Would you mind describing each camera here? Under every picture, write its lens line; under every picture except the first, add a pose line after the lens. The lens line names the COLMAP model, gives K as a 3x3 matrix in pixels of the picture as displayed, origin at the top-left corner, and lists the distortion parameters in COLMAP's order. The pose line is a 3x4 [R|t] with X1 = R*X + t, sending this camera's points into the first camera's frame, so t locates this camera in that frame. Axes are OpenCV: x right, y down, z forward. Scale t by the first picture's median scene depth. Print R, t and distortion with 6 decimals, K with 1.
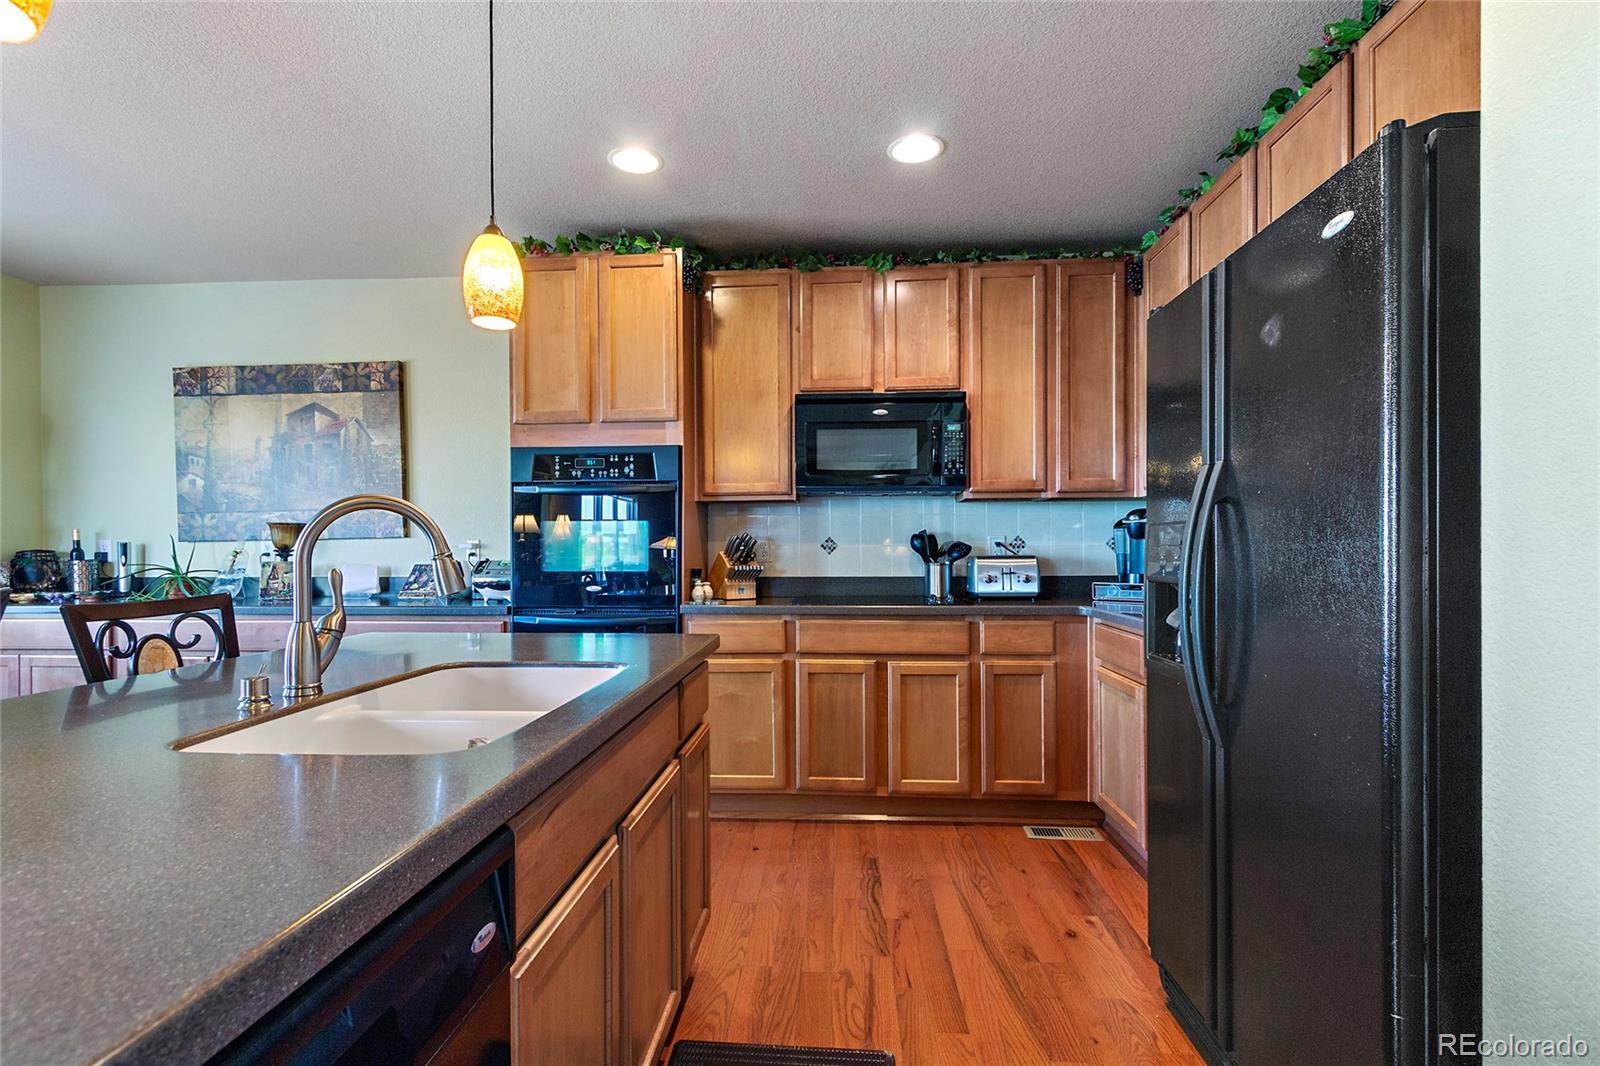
lens RADIAL K [[729.1, 0, 794.0], [0, 729.1, 555.7], [0, 0, 1]] dist [0.010905, -0.002604]
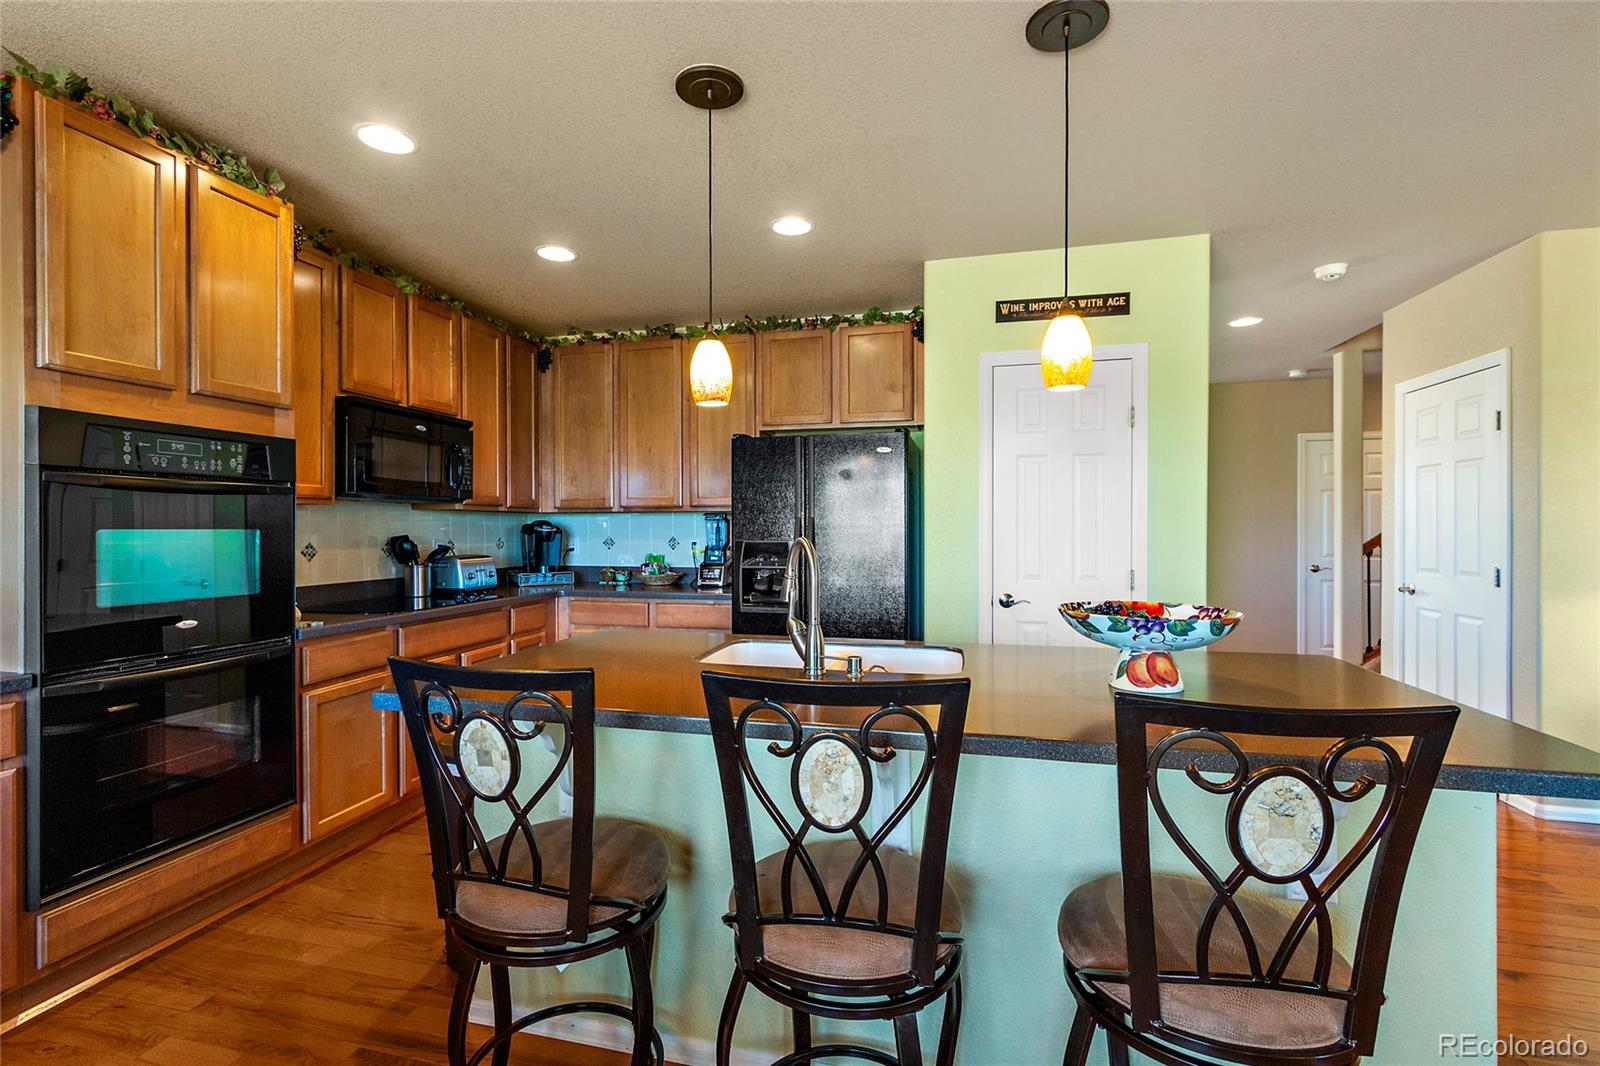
lens RADIAL K [[729.1, 0, 795.4], [0, 729.1, 529.5], [0, 0, 1]] dist [0.010905, -0.002604]
pose [[0.147713, 0.001223, 0.989029, -0.862715], [0.009510, 0.999951, -0.002657, -0.038509], [-0.988984, 0.009798, 0.147695, 0.291221]]
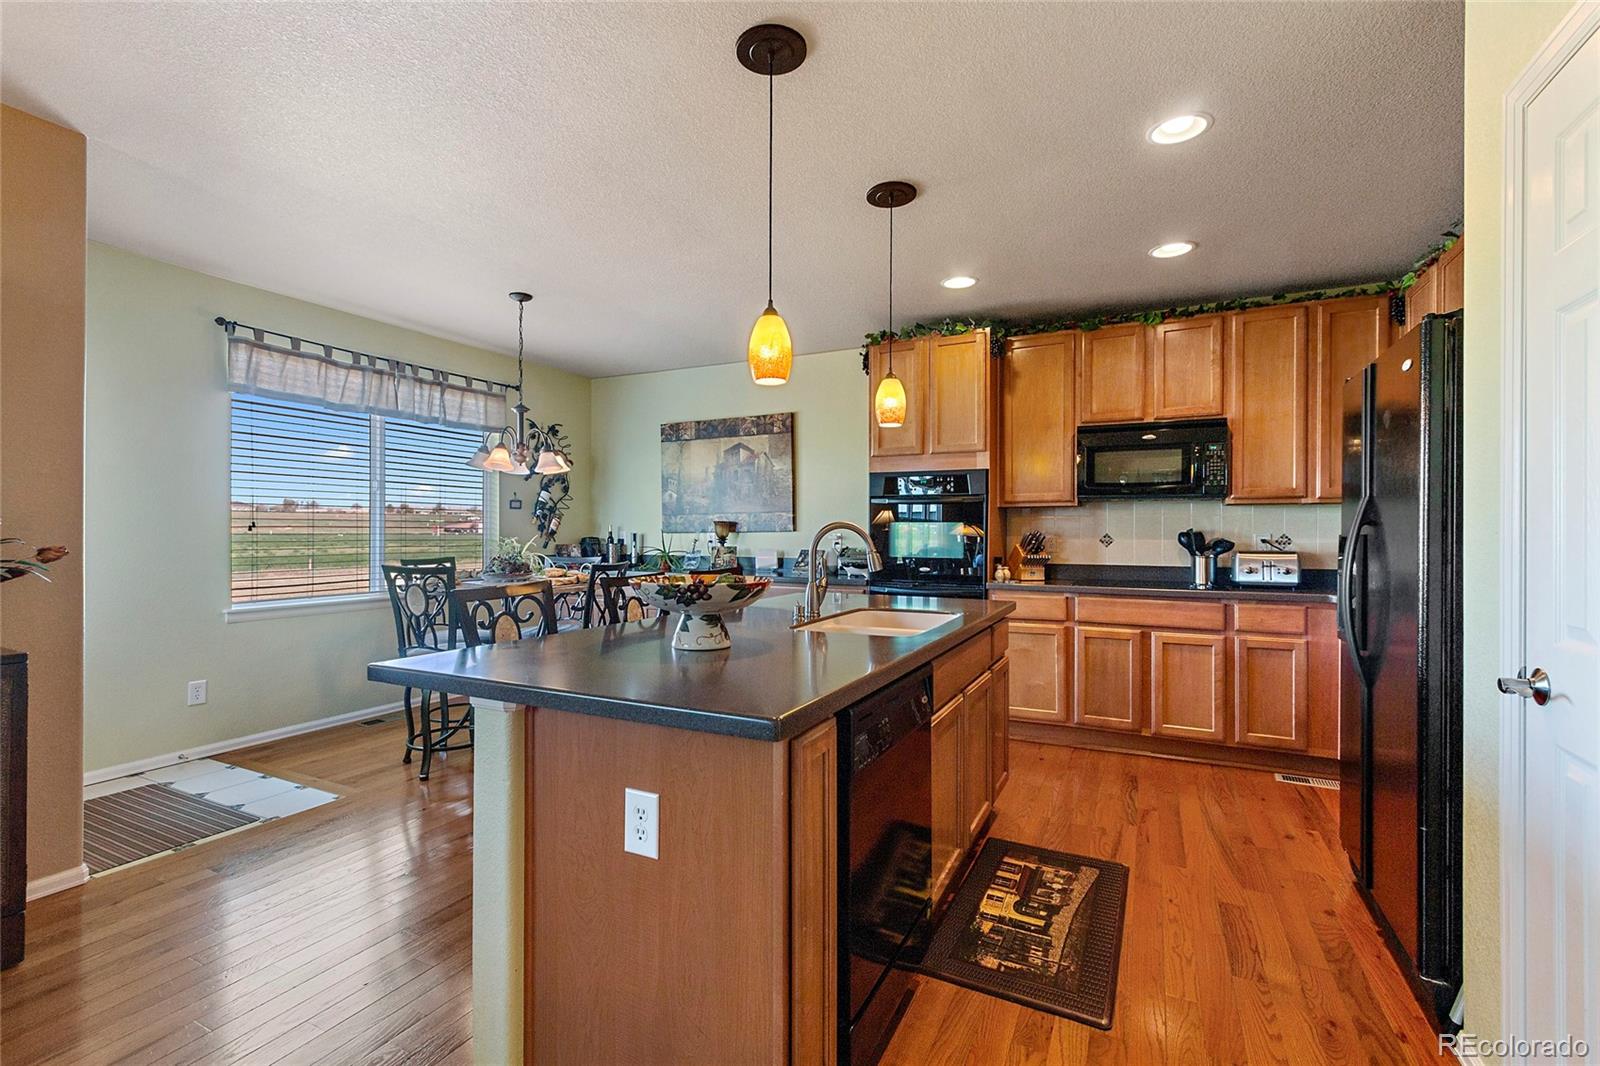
lens RADIAL K [[729.1, 0, 781.5], [0, 729.1, 533.5], [0, 0, 1]] dist [0.010905, -0.002604]
pose [[0.916989, 0.007486, -0.398841, 0.039769], [-0.009045, 0.999957, -0.002026, -0.019634], [0.398809, 0.005466, 0.917018, -0.422891]]
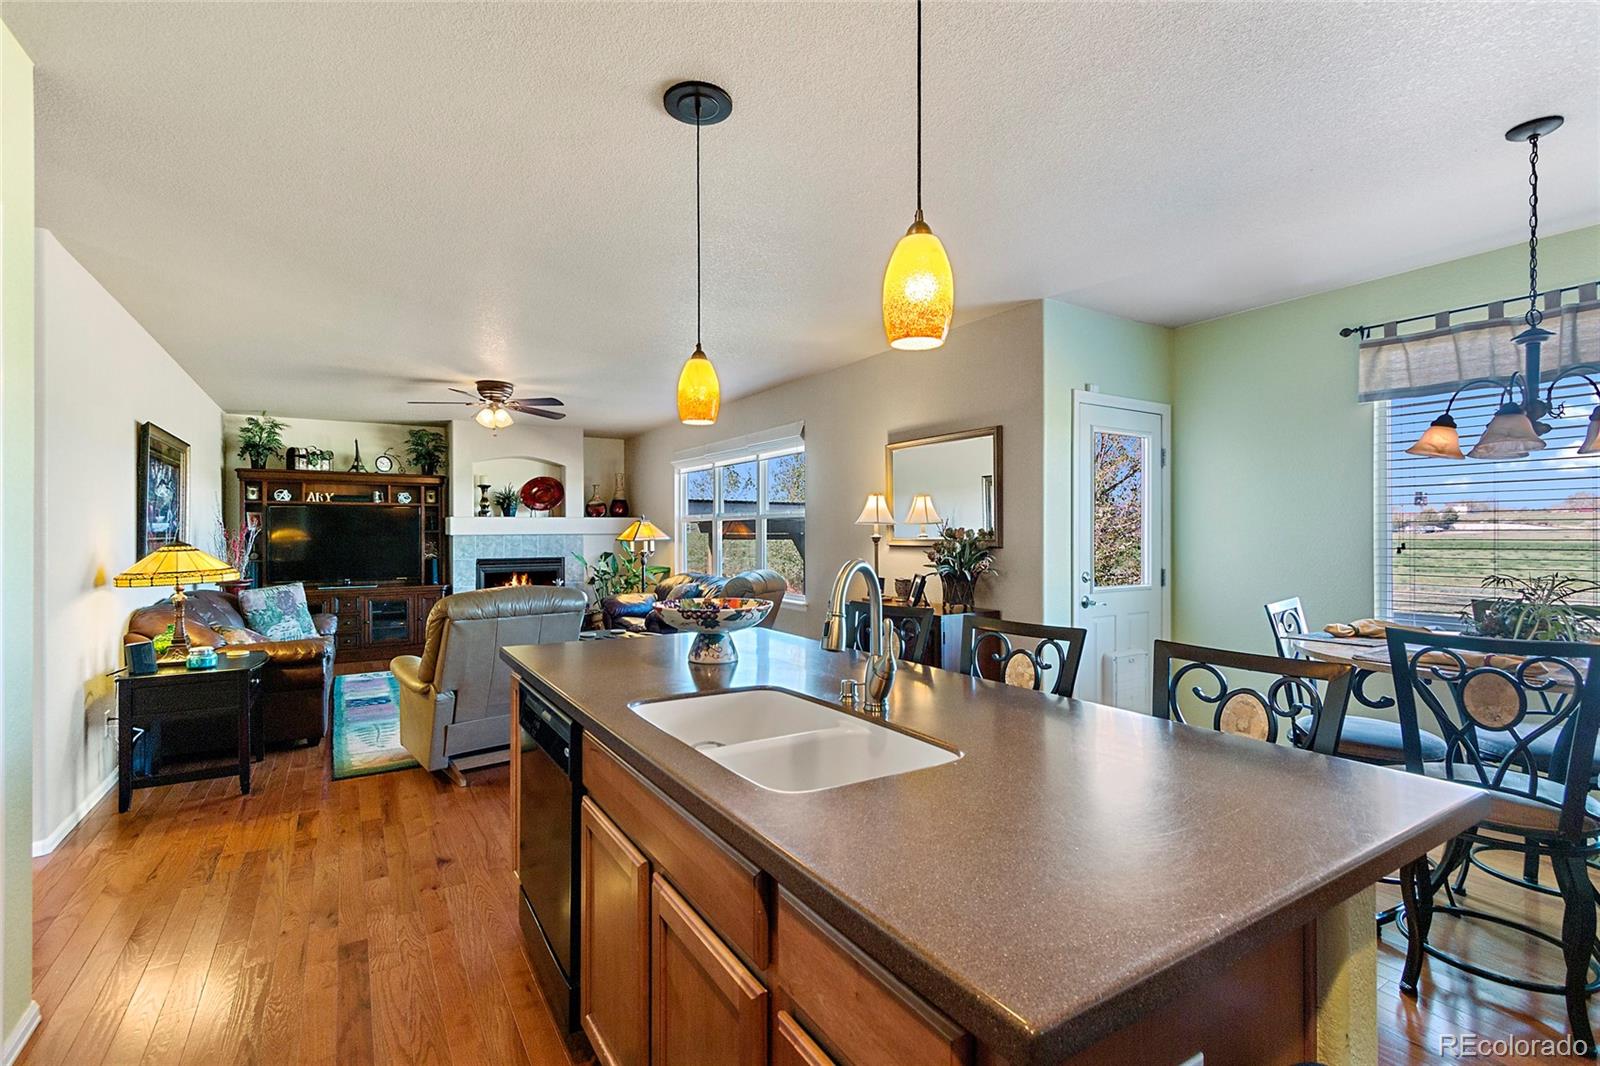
lens RADIAL K [[729.1, 0, 782.4], [0, 729.1, 535.1], [0, 0, 1]] dist [0.010905, -0.002604]
pose [[-0.824862, 0.004550, -0.565316, 0.087887], [-0.000513, 0.999961, 0.008797, -0.056028], [0.565334, 0.007546, -0.824828, 0.766735]]
